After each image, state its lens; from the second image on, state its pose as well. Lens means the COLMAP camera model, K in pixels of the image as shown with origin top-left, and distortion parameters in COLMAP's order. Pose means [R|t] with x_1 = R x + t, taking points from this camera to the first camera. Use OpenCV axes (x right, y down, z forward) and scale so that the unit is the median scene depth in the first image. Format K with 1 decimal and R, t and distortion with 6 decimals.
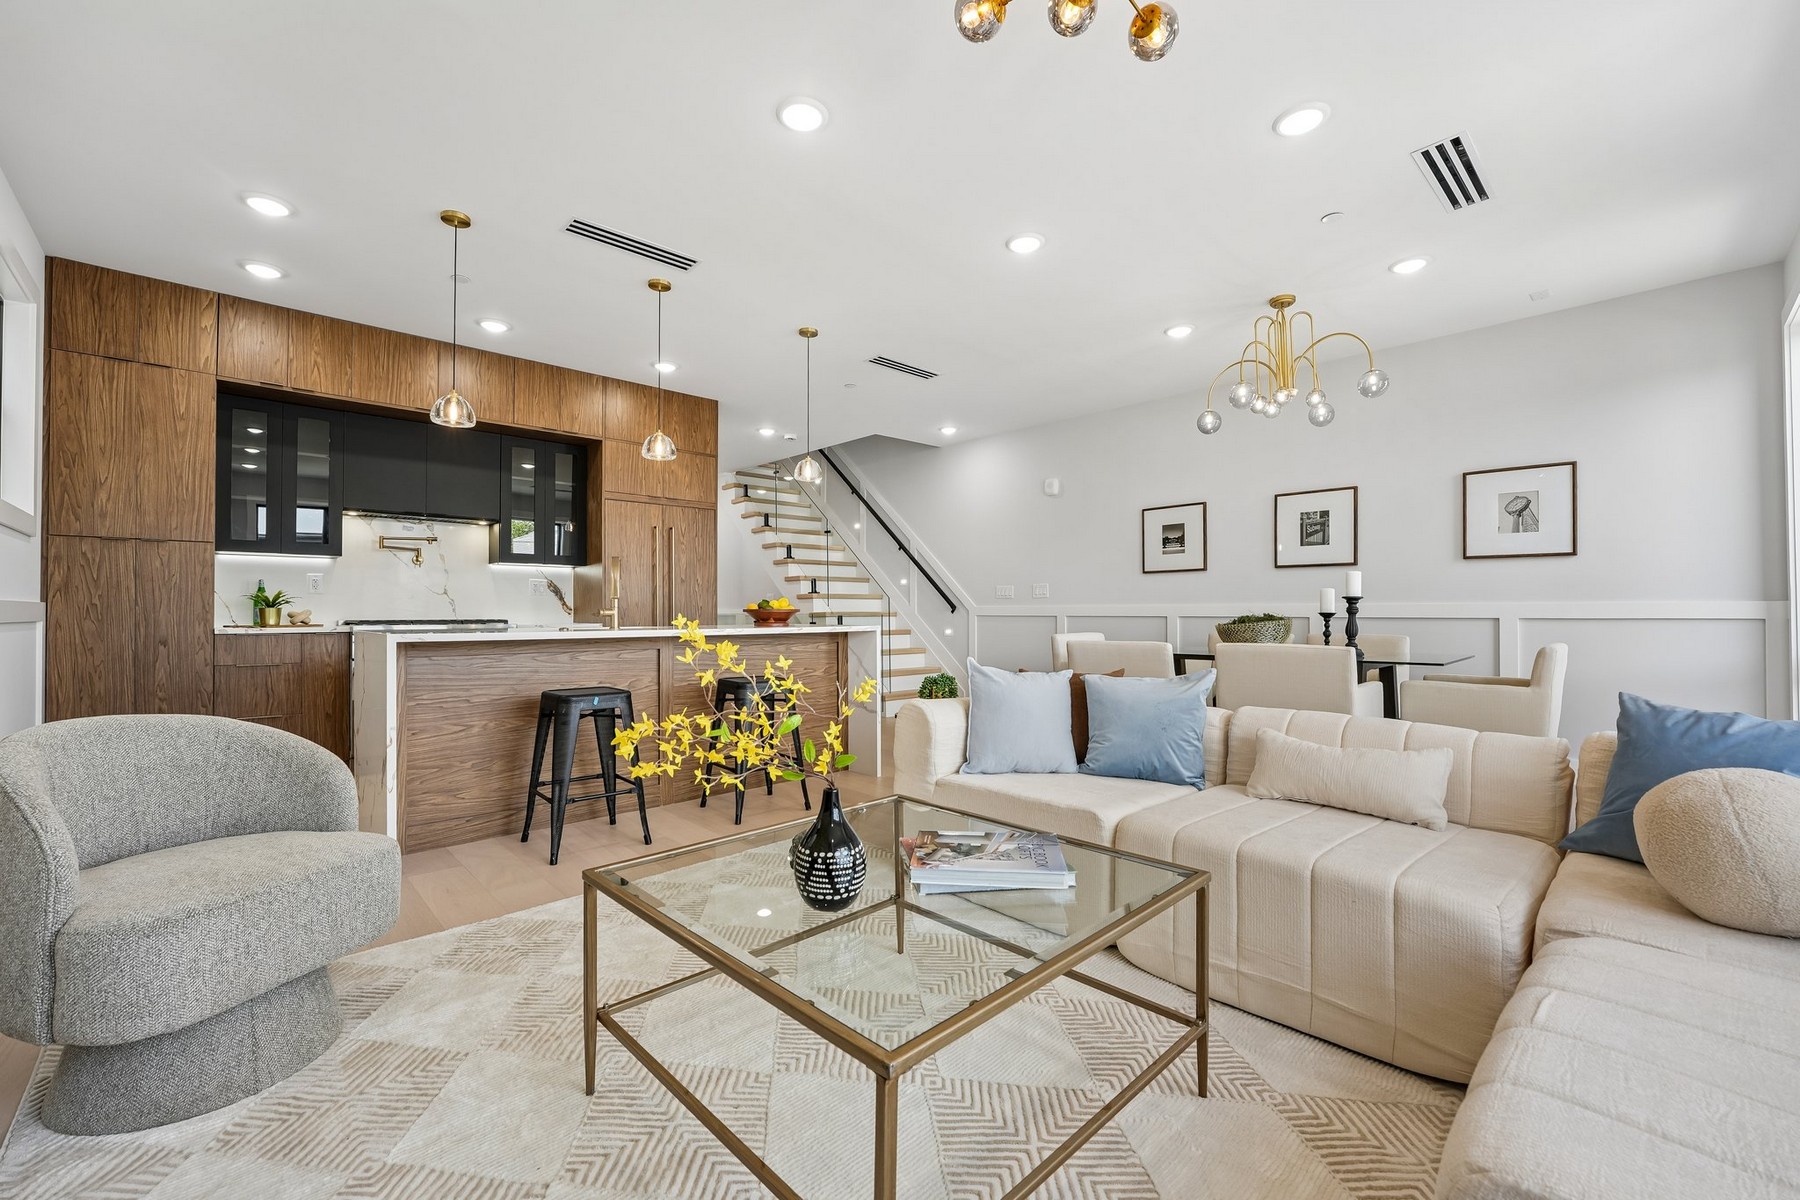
lens RADIAL K [[738.1, 0, 900.0], [0, 738.1, 600.0], [0, 0, 1]] dist [-0.018035, -0.000059]
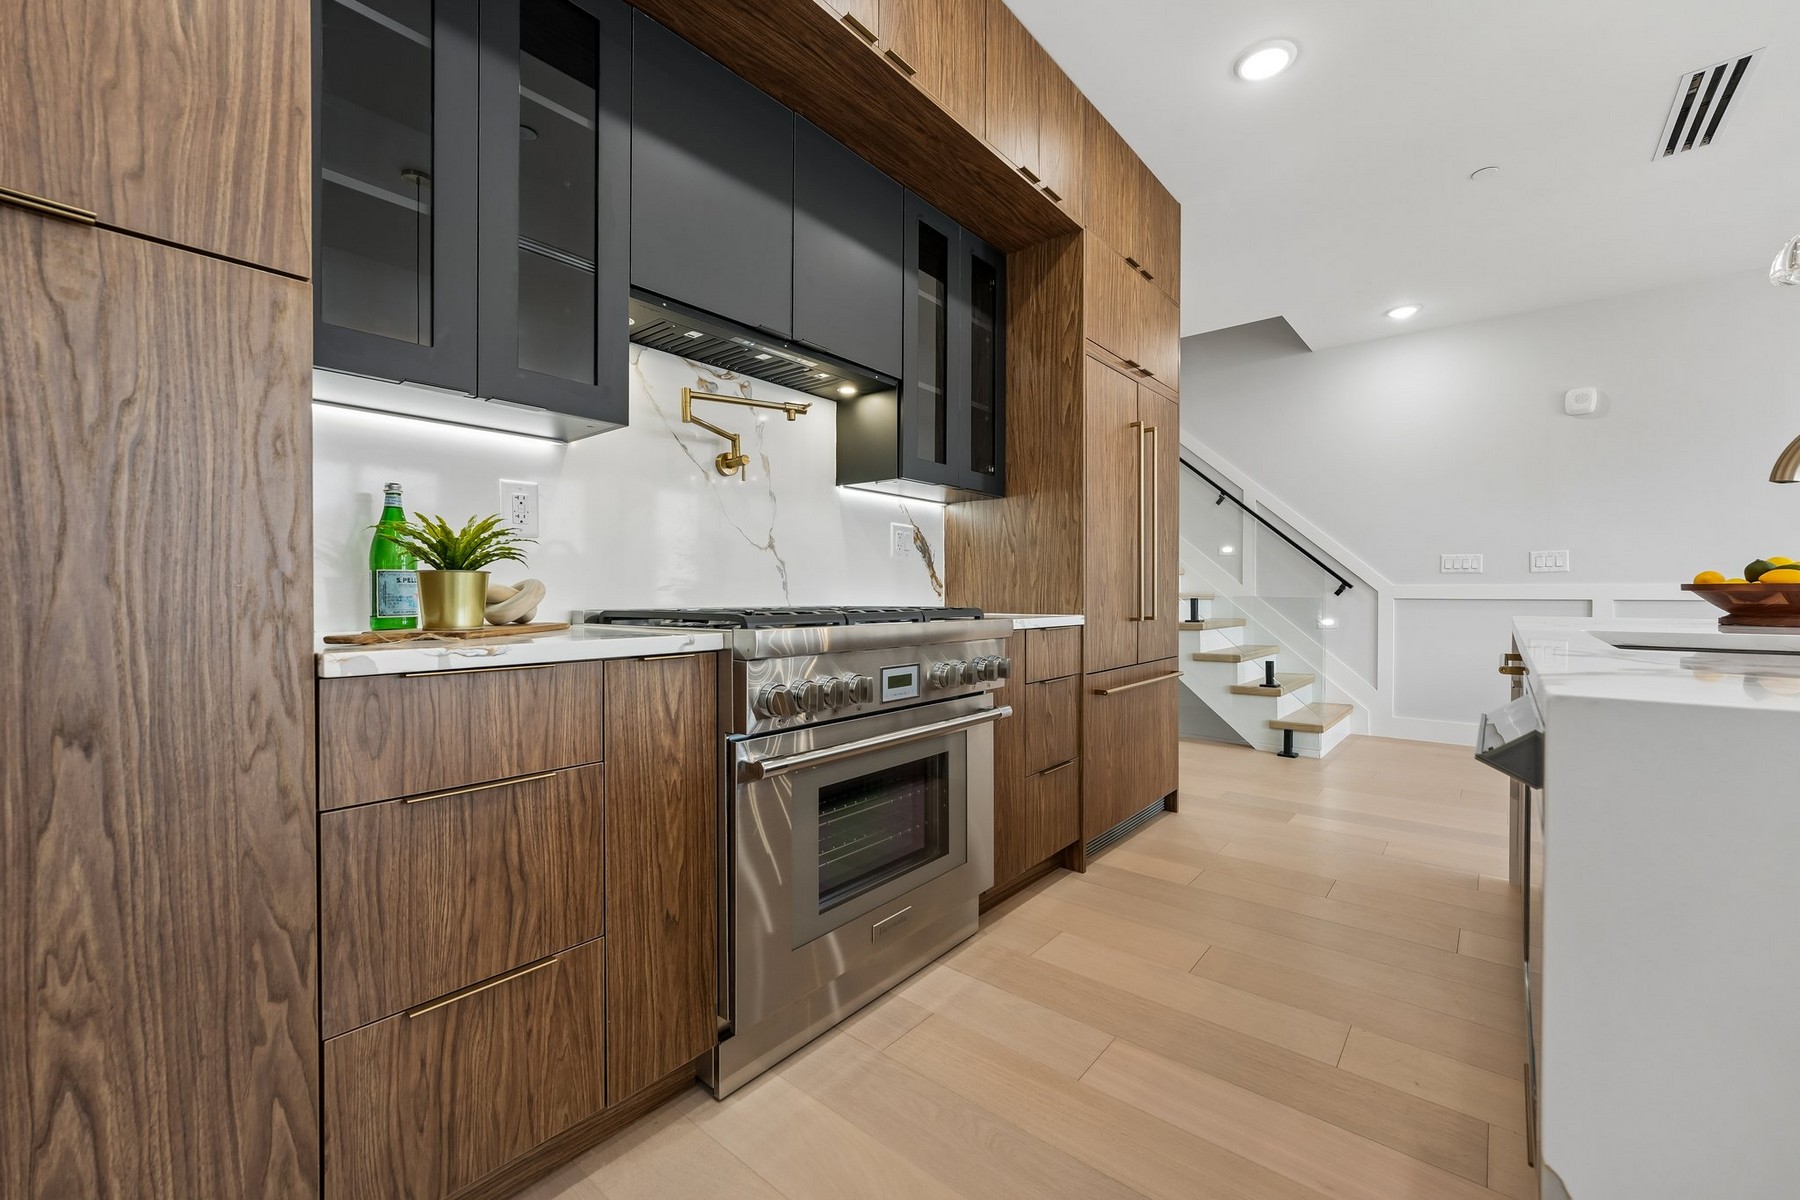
lens RADIAL K [[714.3, 0, 897.8], [0, 714.3, 595.4], [0, 0, 1]] dist [-0.001425, 0.000249]
pose [[0.993942, 0.003150, 0.109859, -0.625683], [-0.005226, 0.999813, 0.018616, 0.012301], [-0.109780, -0.019078, 0.993773, 0.599767]]
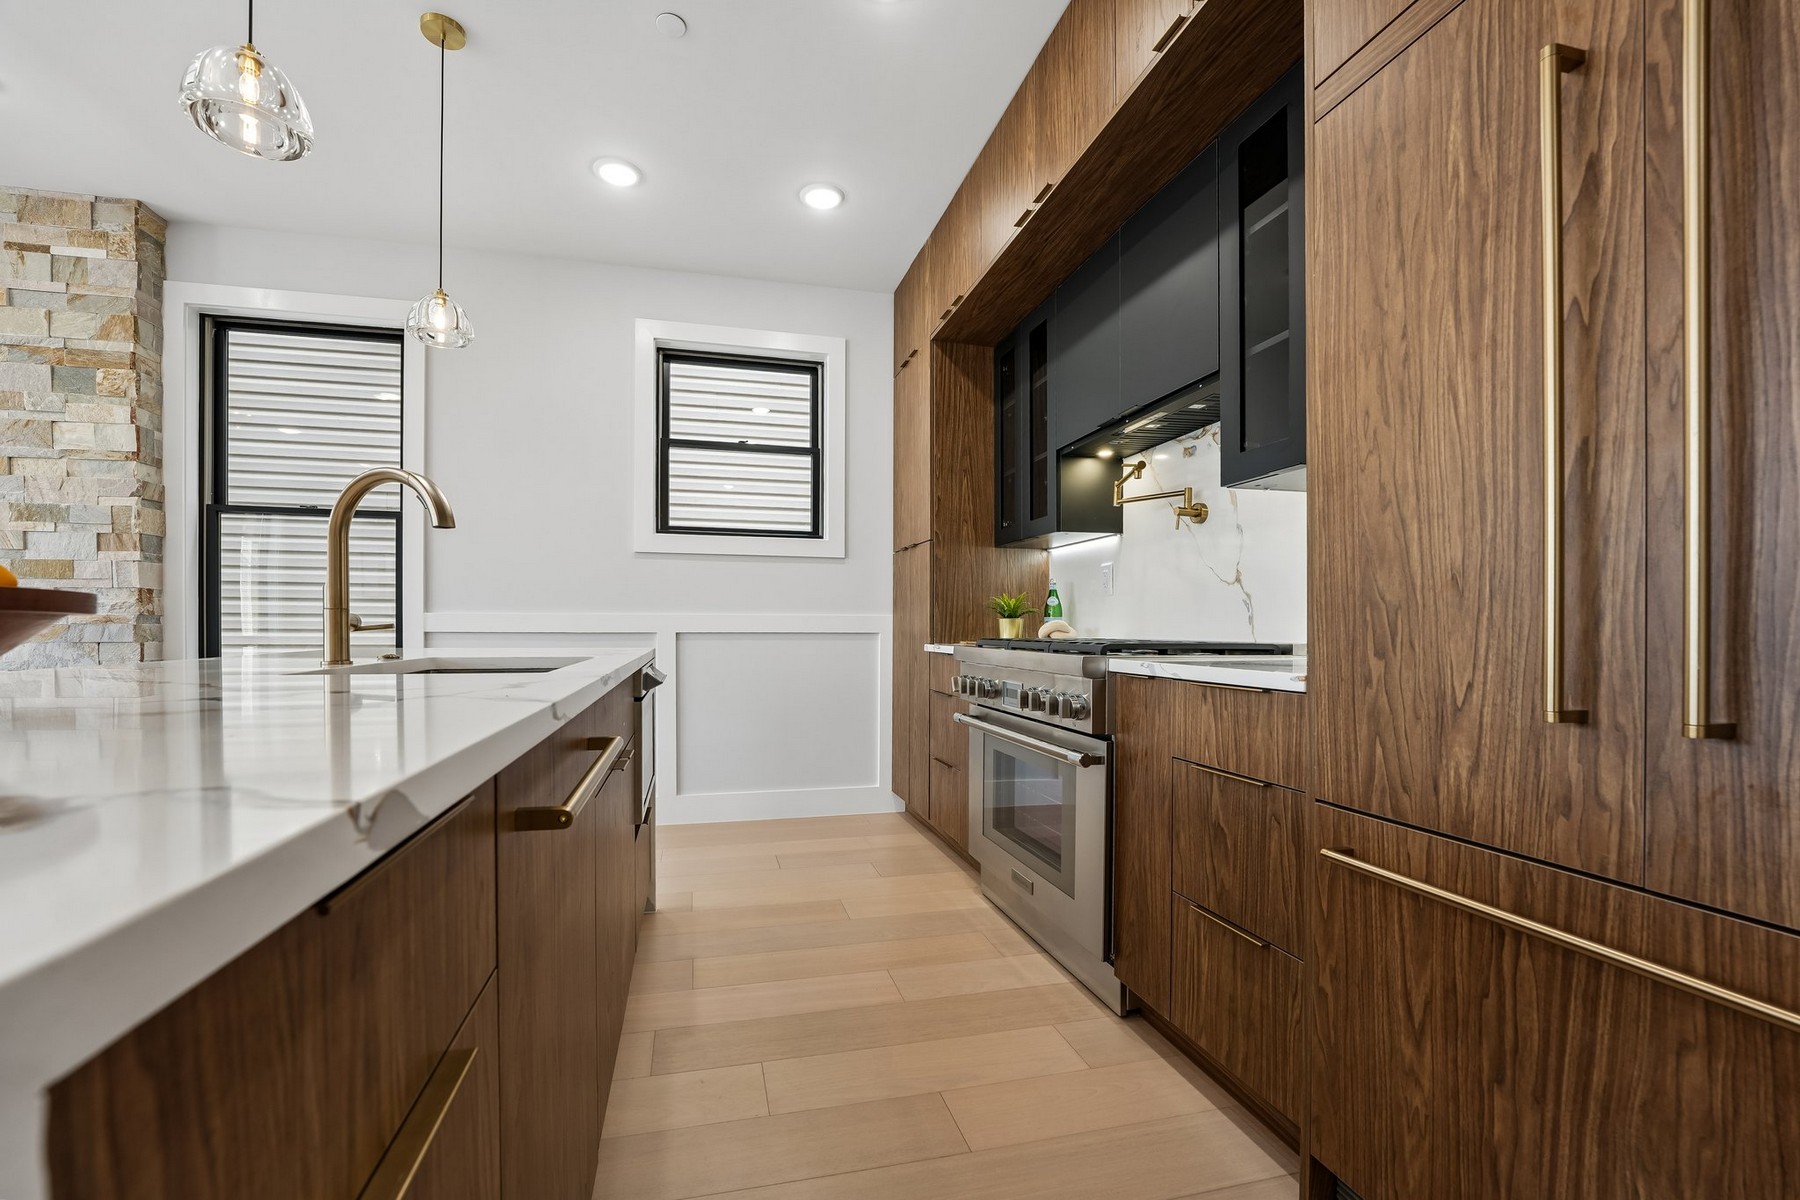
lens RADIAL K [[747.2, 0, 853.2], [0, 747.2, 638.5], [0, 0, 1]] dist [-0.001967, -0.000164]
pose [[-0.525306, 0.013253, -0.850810, -0.149364], [0.011900, 0.999895, 0.008228, 0.019453], [0.850830, -0.005803, -0.525409, 1.083291]]
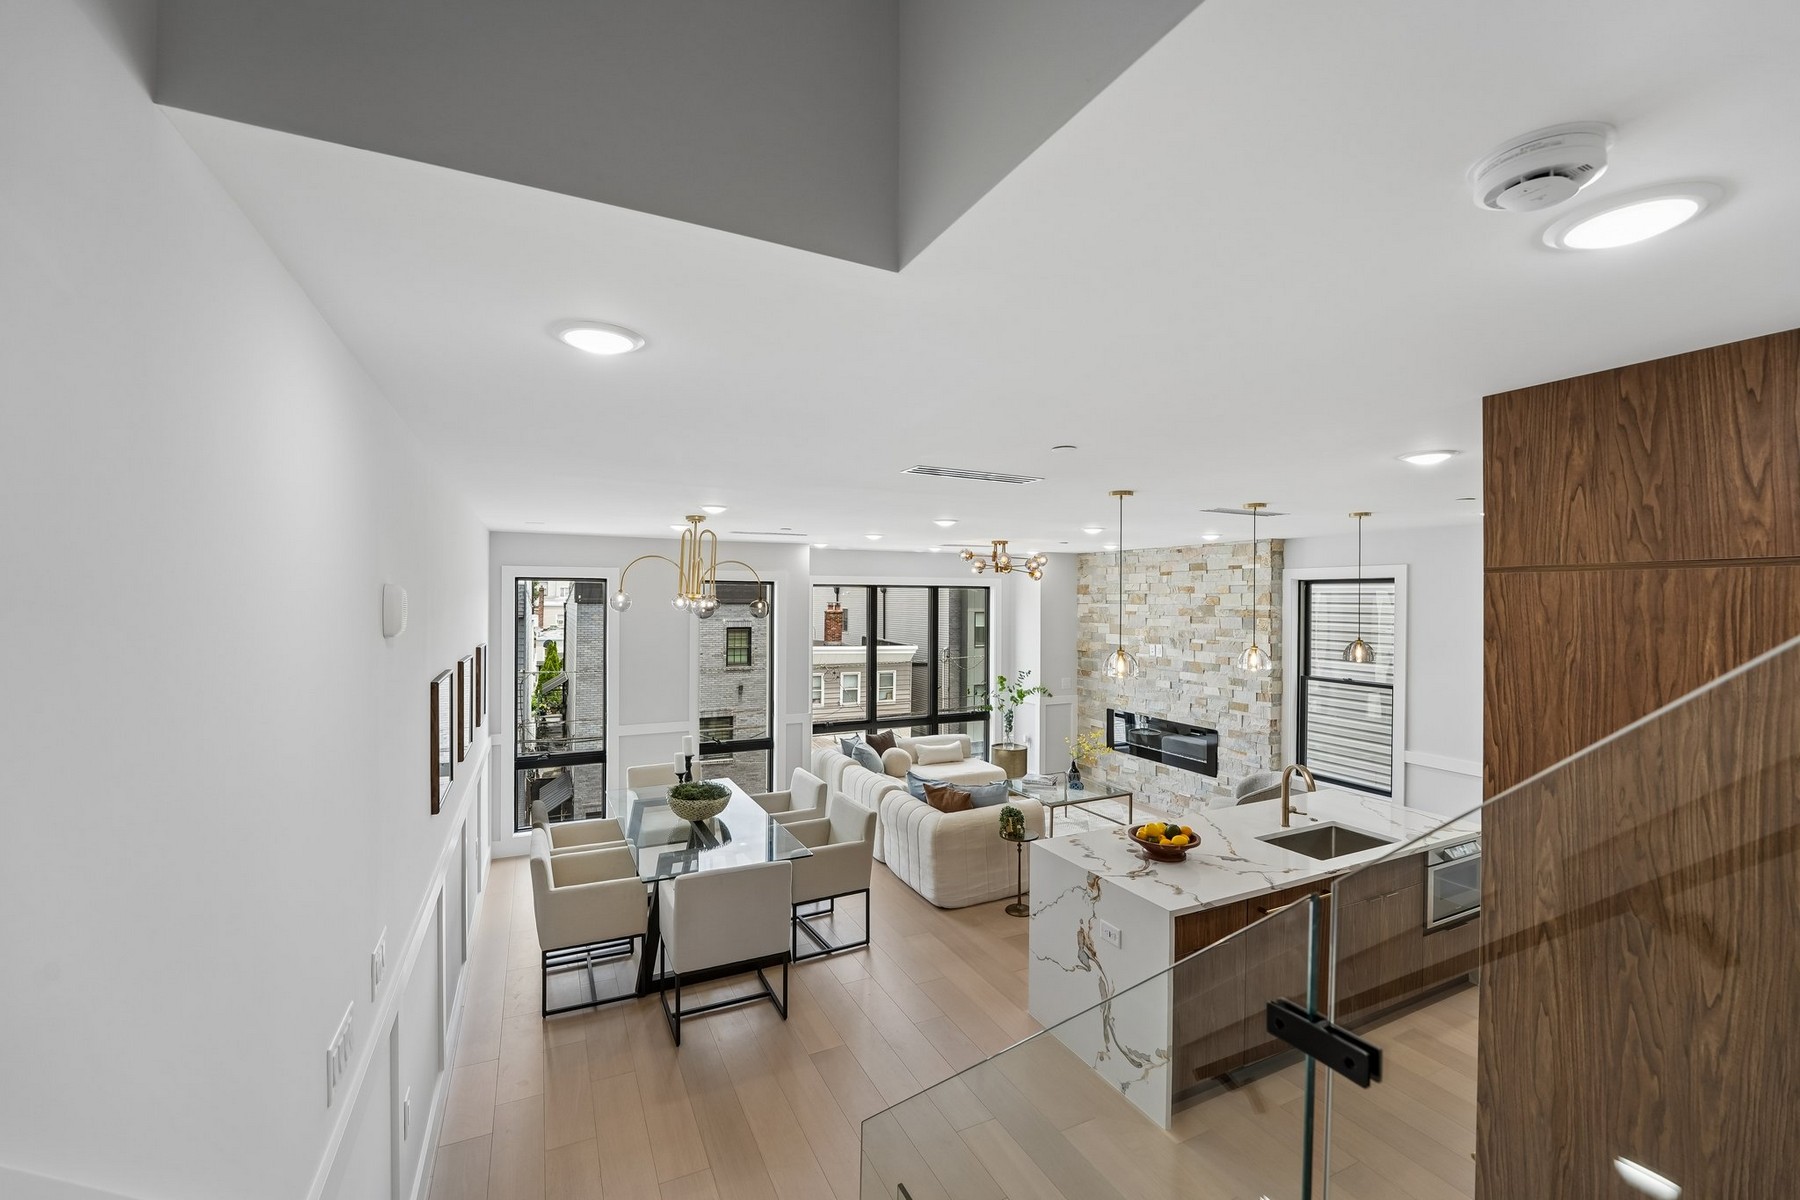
lens RADIAL K [[737.0, 0, 885.0], [0, 737.0, 594.1], [0, 0, 1]] dist [-0.015139, 0.000030]
pose [[-0.949033, 0.001675, 0.315173, -0.126271], [-0.004544, 0.999809, -0.018998, -0.223570], [-0.315145, -0.019462, -0.948844, 1.716665]]
